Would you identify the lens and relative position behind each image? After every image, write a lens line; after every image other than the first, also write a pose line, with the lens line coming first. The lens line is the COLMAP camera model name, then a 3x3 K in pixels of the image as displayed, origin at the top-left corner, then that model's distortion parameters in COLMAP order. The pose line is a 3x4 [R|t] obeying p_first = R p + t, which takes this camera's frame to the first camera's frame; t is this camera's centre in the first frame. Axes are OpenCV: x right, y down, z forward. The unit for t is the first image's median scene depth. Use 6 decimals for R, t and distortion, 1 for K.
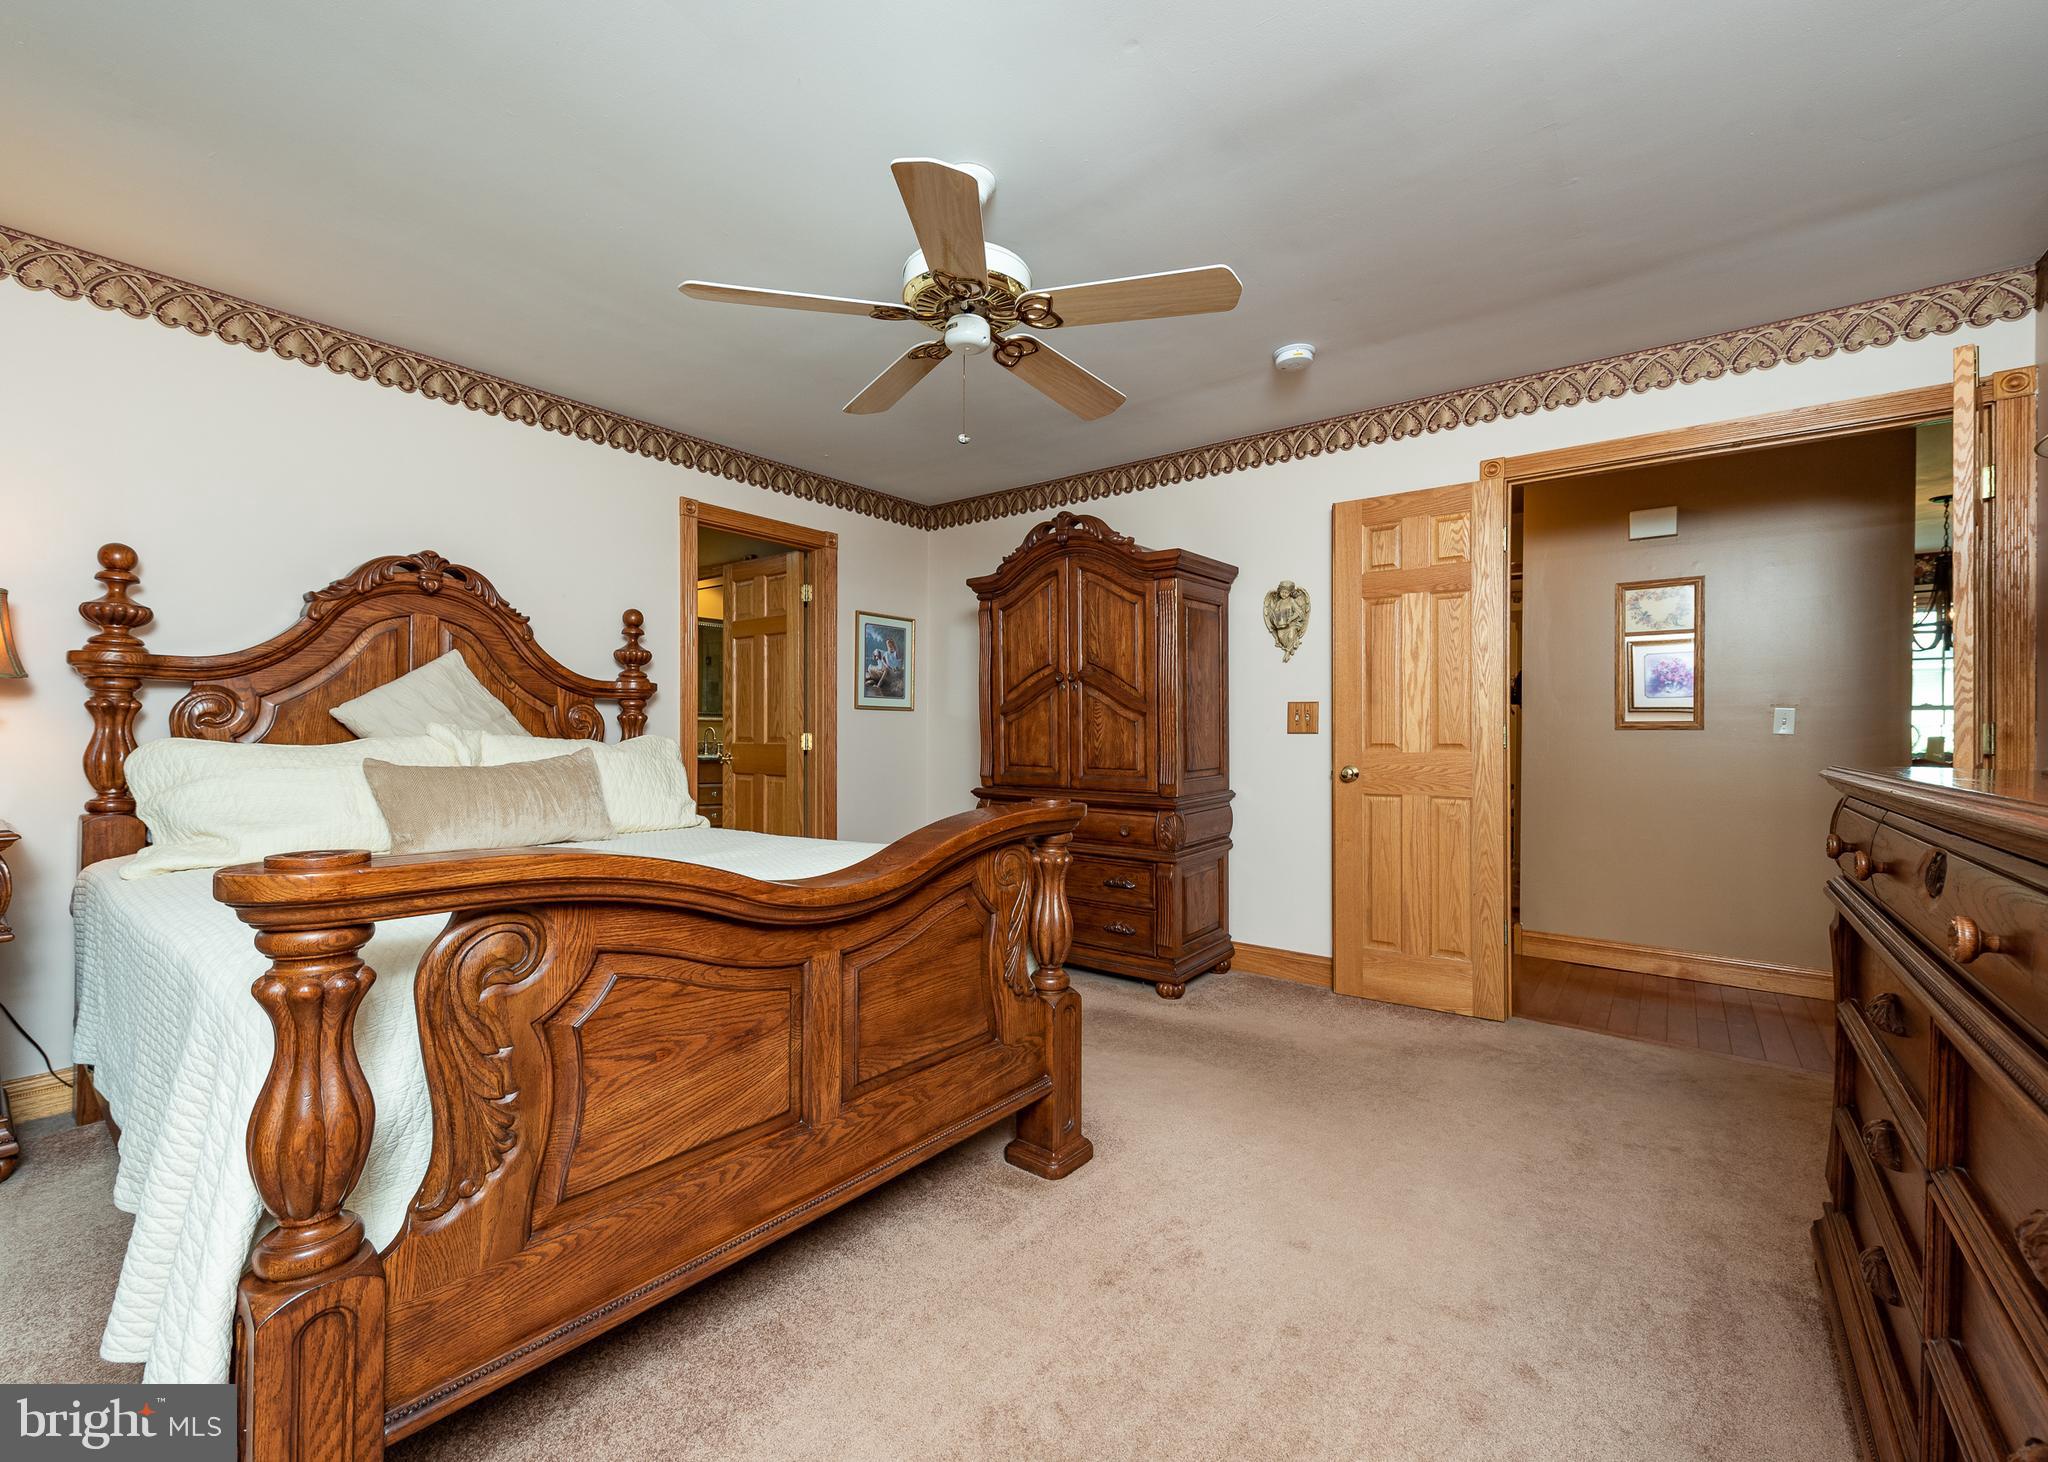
lens RADIAL K [[869.3, 0, 1016.1], [0, 869.3, 735.3], [0, 0, 1]] dist [0.022511, -0.000293]
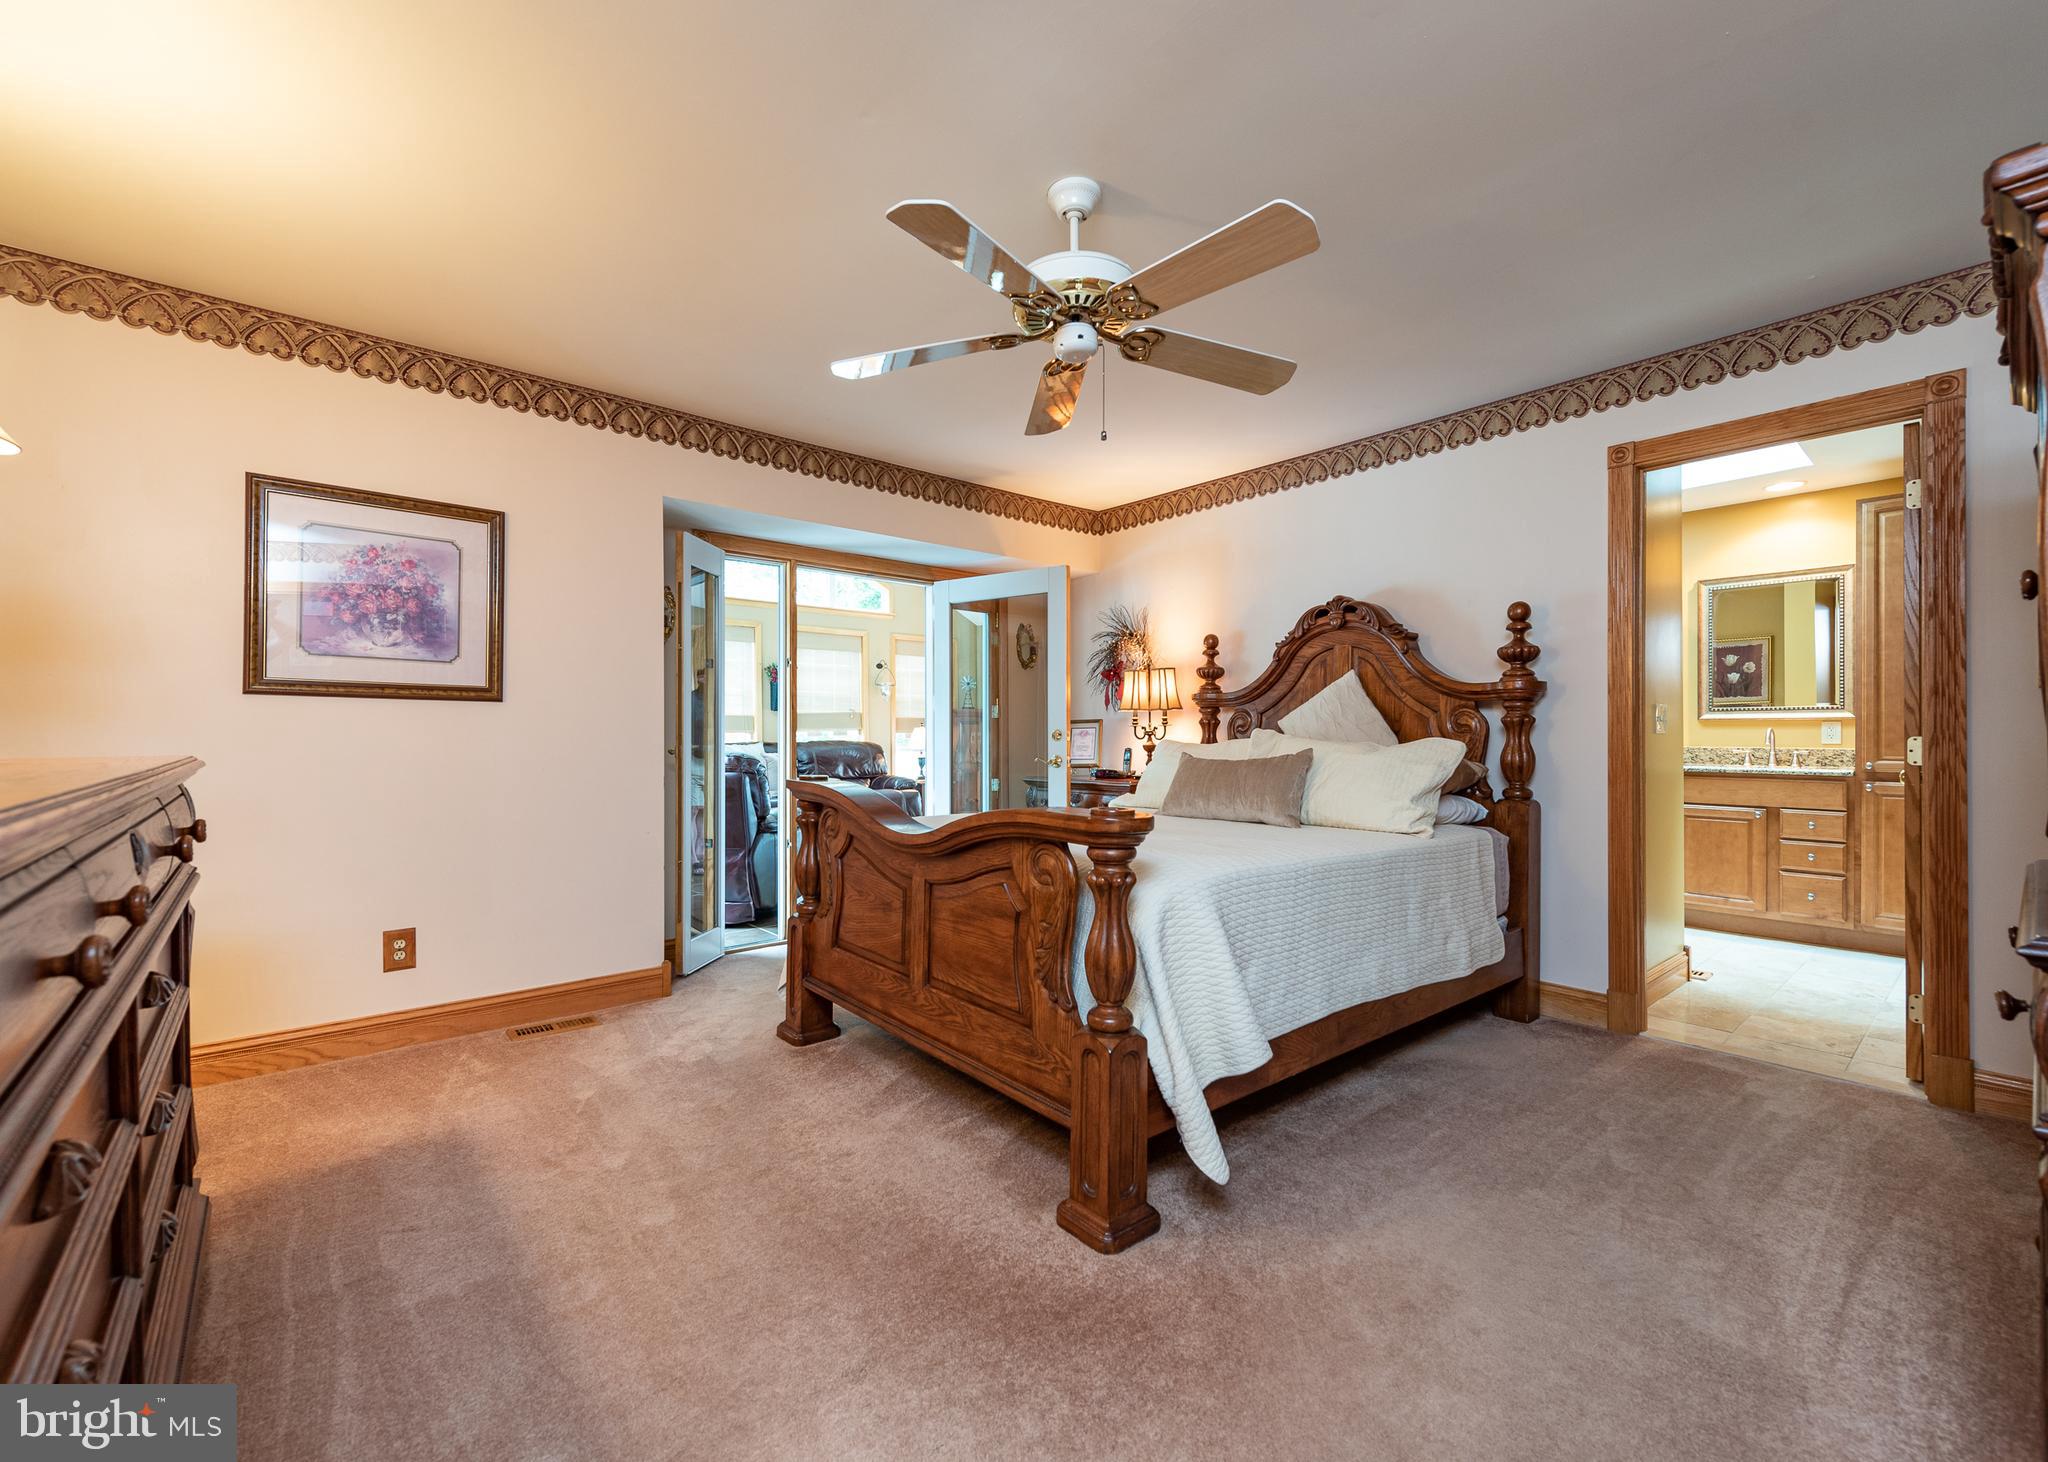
lens RADIAL K [[869.3, 0, 1013.9], [0, 869.3, 732.6], [0, 0, 1]] dist [0.022511, -0.000293]
pose [[-0.199989, -0.013328, -0.979708, 0.663225], [-0.009588, 0.999886, -0.011645, 0.009596], [0.979751, 0.007064, -0.200094, 0.787385]]
